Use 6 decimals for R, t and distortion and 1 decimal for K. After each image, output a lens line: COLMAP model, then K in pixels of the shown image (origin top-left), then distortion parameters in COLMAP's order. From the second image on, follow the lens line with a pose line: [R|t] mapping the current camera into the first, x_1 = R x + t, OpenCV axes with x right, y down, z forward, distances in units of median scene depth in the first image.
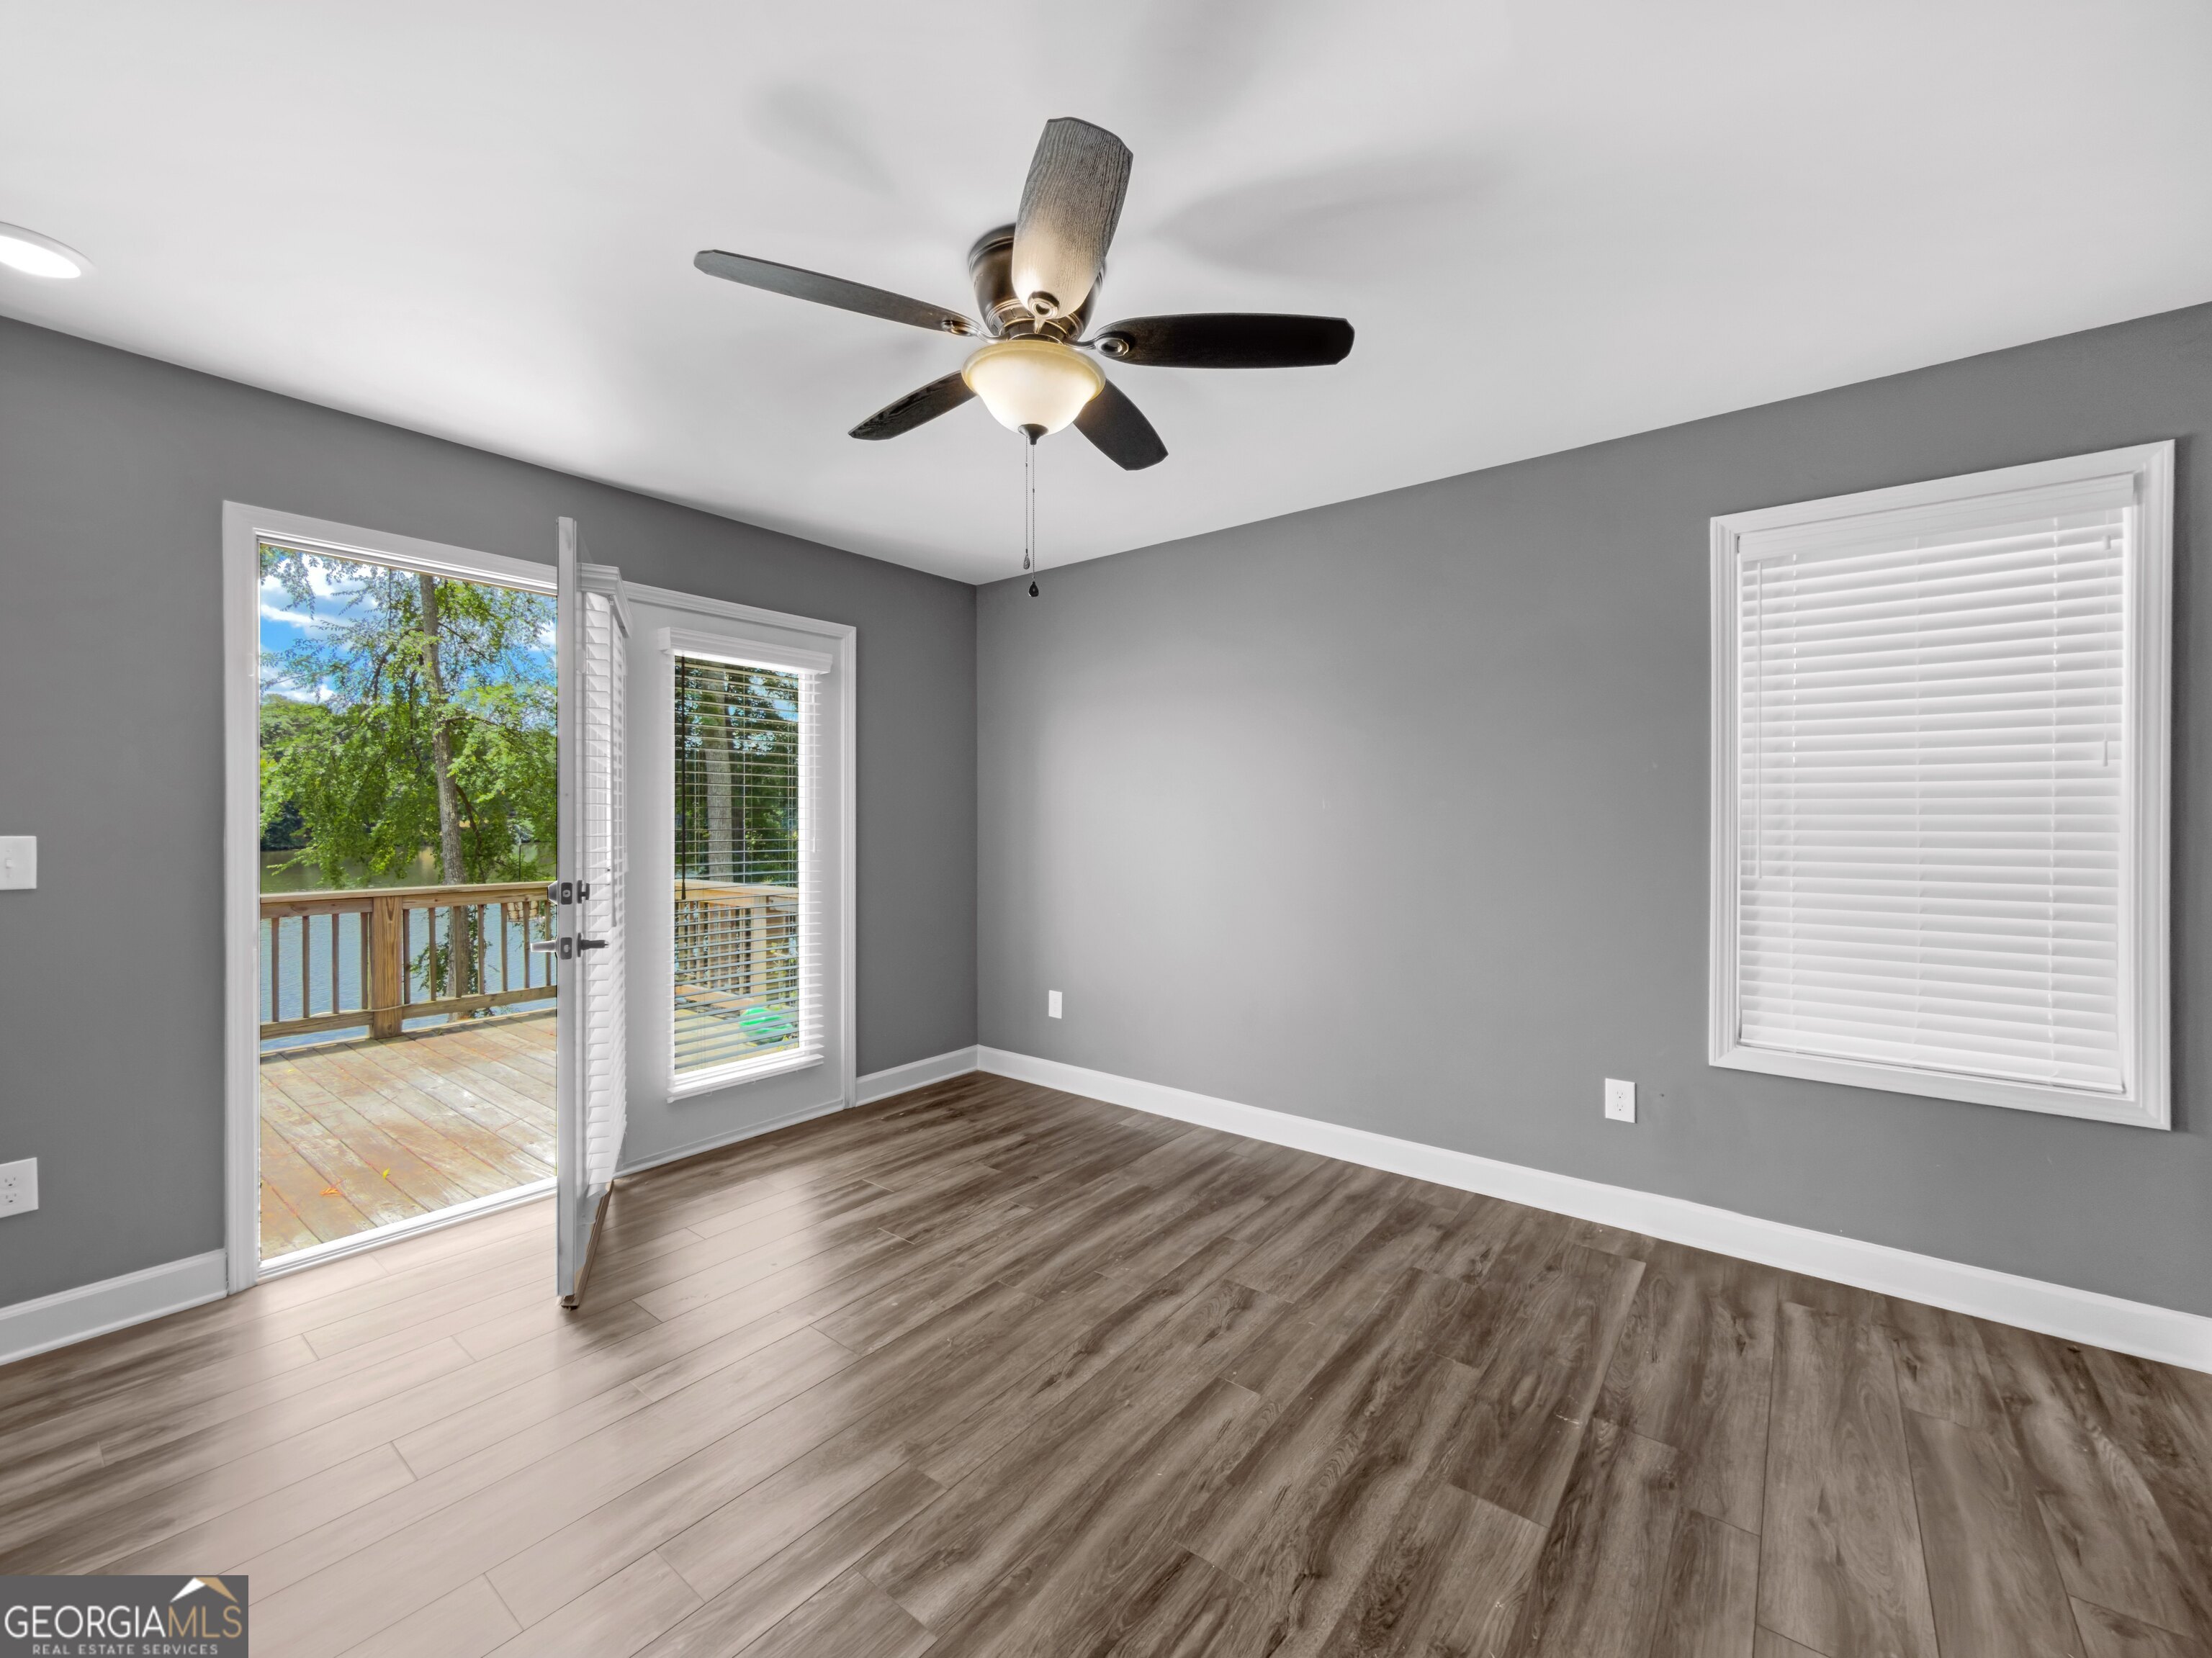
lens RADIAL K [[913.8, 0, 1120.0], [0, 913.8, 814.0], [0, 0, 1]] dist [-0.010030, -0.000404]
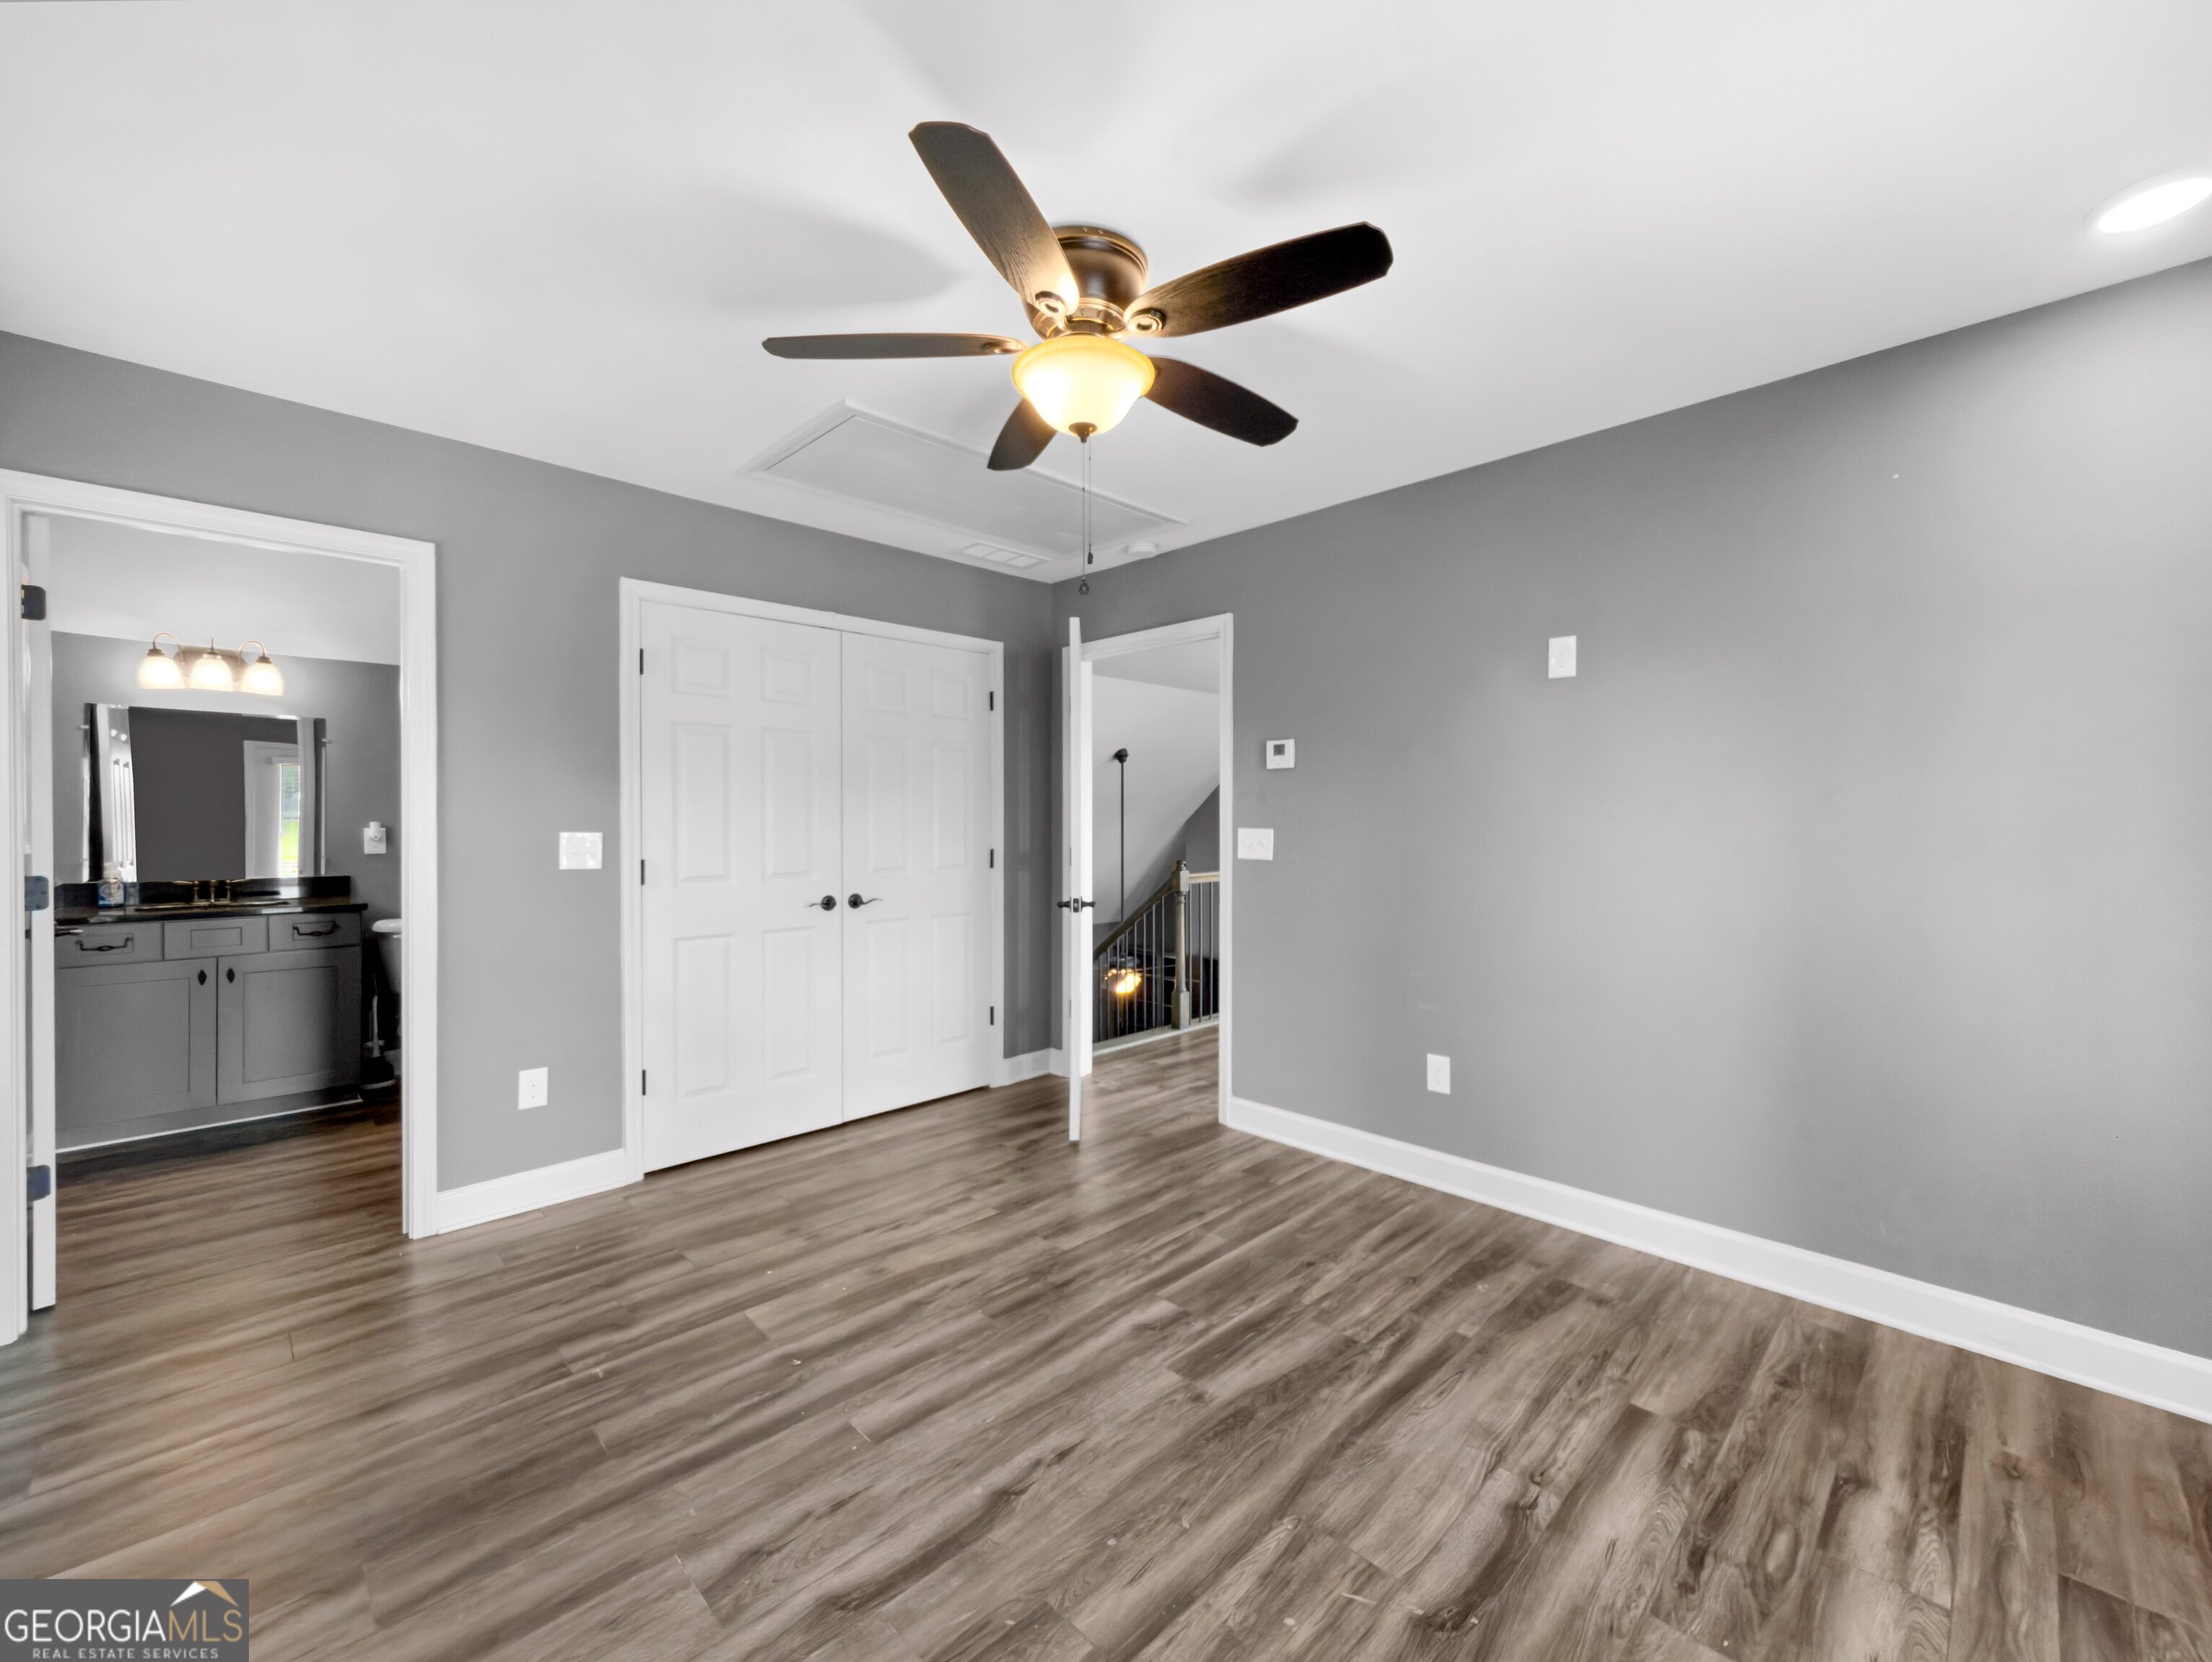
lens RADIAL K [[908.4, 0, 1080.2], [0, 908.4, 831.3], [0, 0, 1]] dist [-0.008350, 0.001261]
pose [[-0.984986, 0.000333, 0.172635, -0.245057], [0.001173, 0.999988, 0.004764, 0.015151], [-0.172632, 0.004895, -0.984974, 1.856125]]
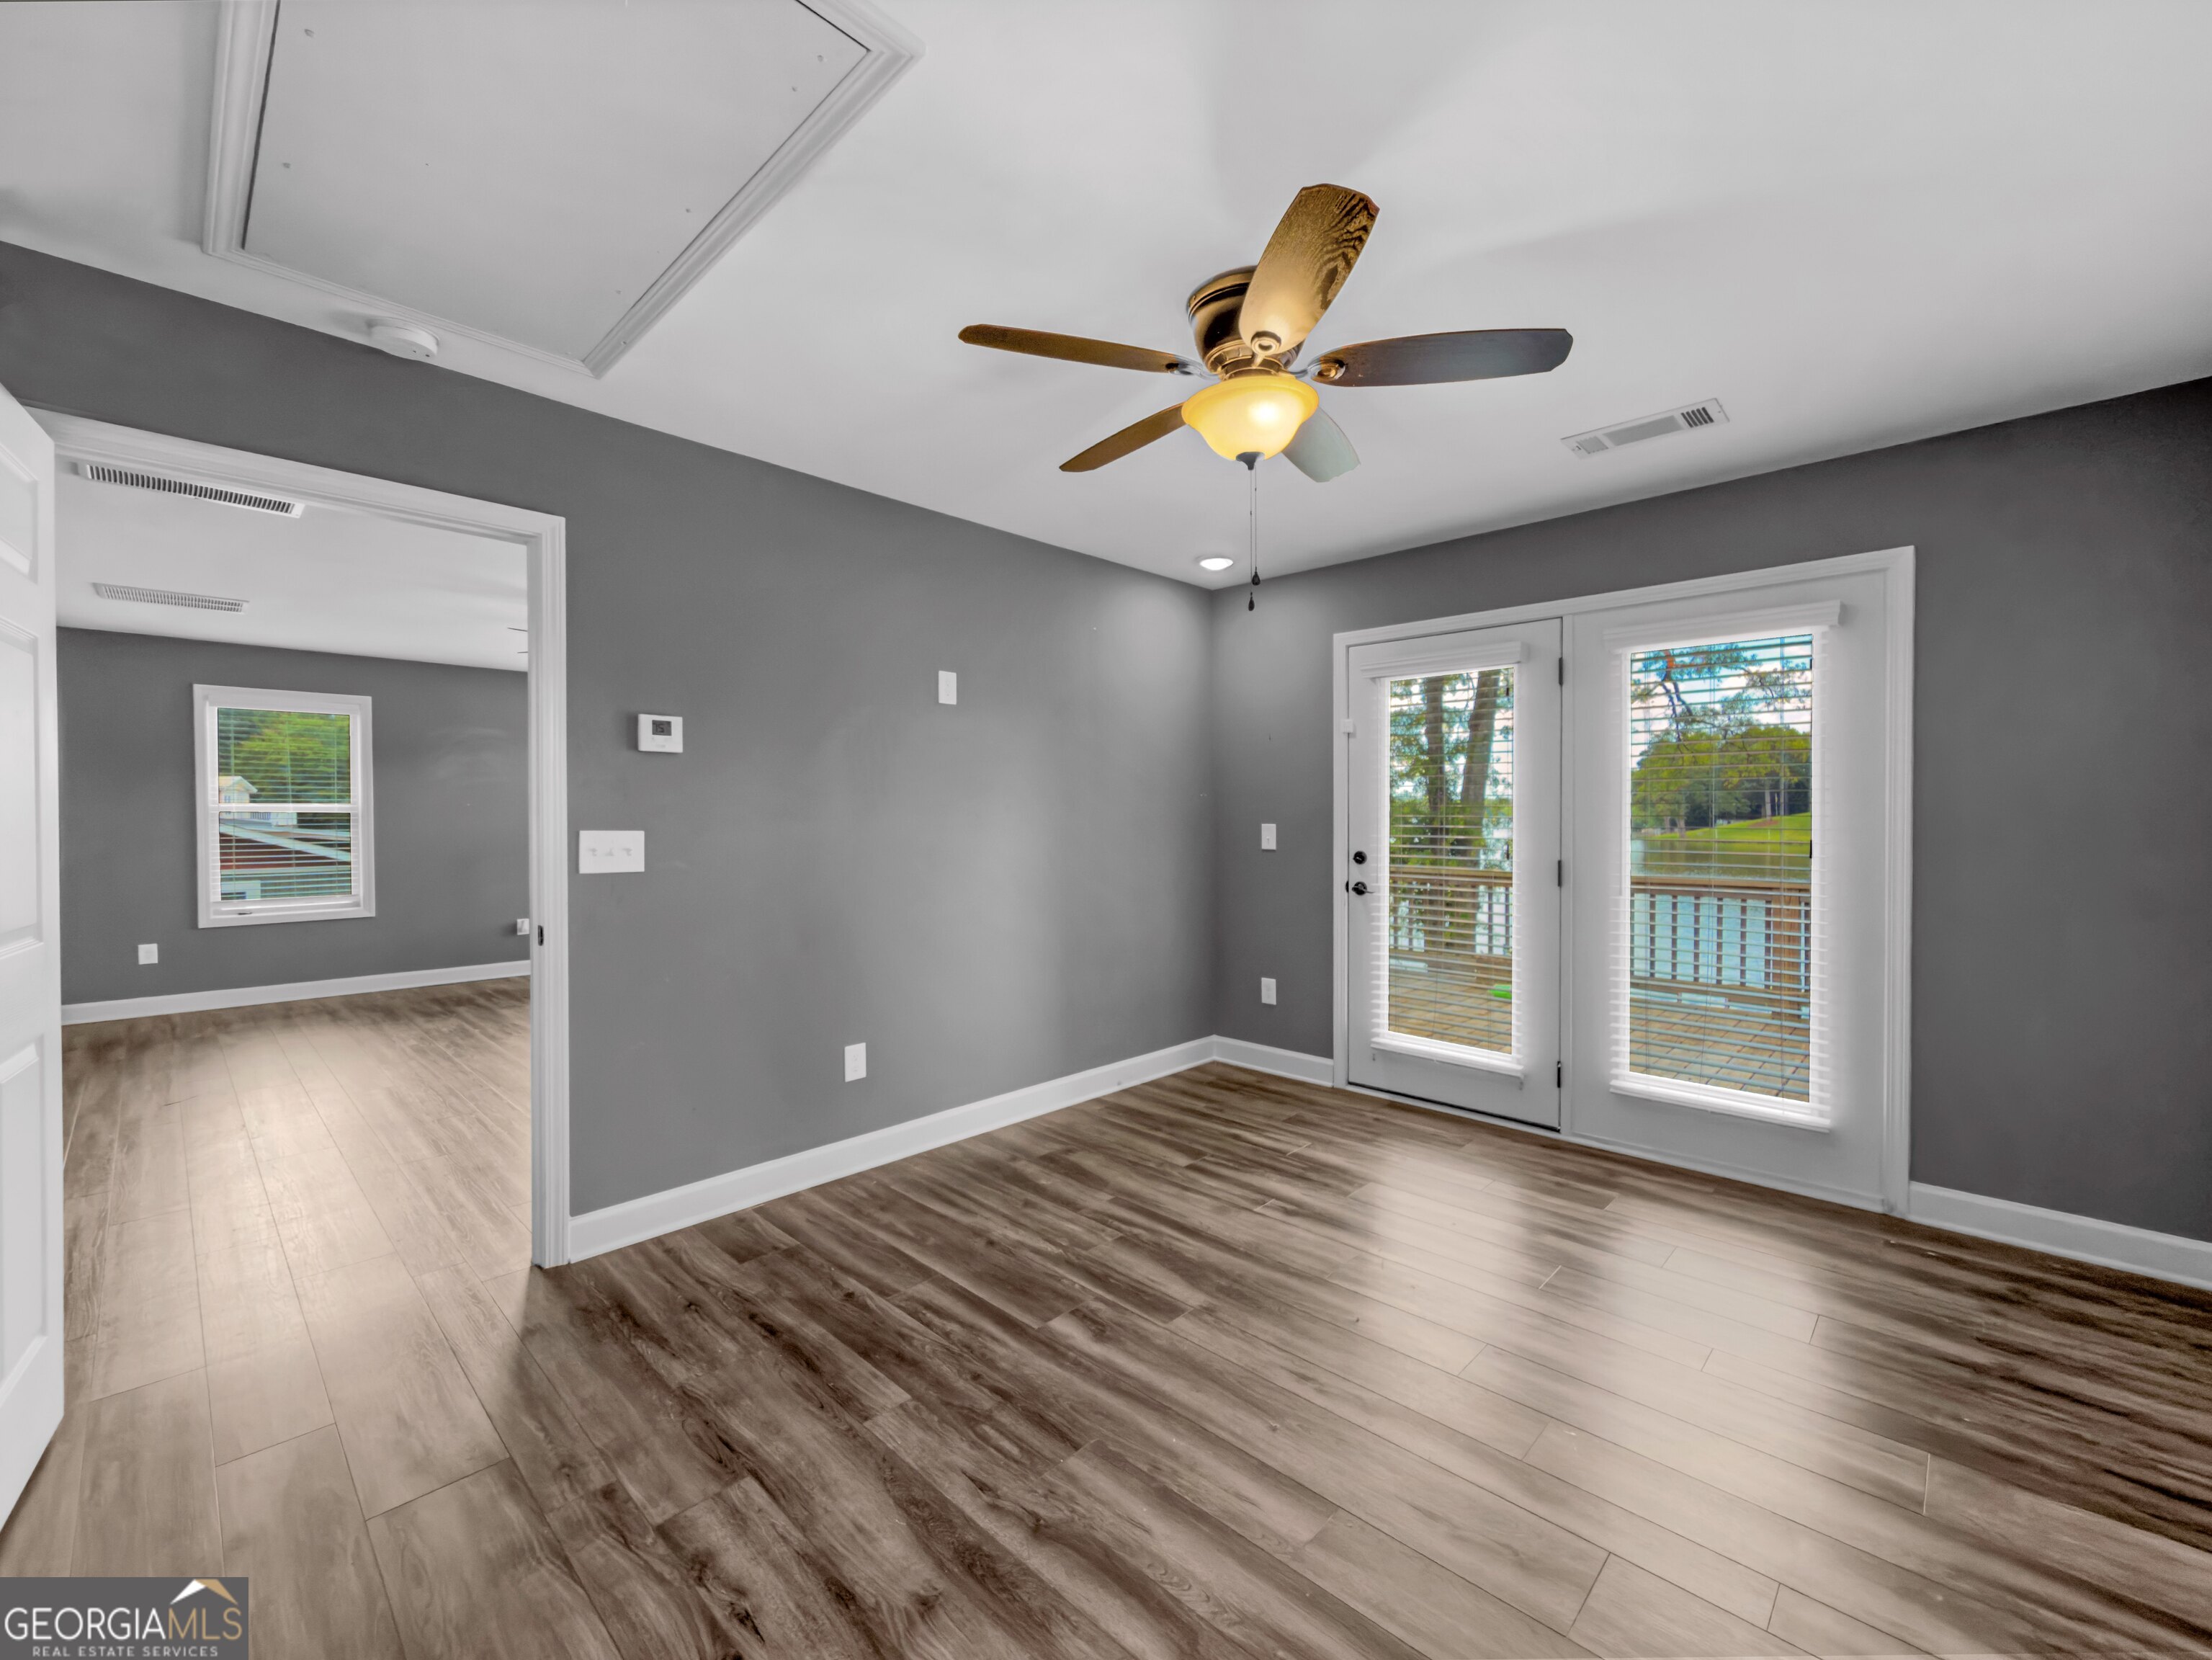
lens RADIAL K [[914.0, 0, 1126.7], [0, 914.0, 825.6], [0, 0, 1]] dist [-0.010030, -0.000404]
pose [[-0.109512, 0.013671, -0.993891, 0.940581], [0.004061, 0.999903, 0.013307, -0.002545], [0.993977, -0.002579, -0.109557, 0.915552]]
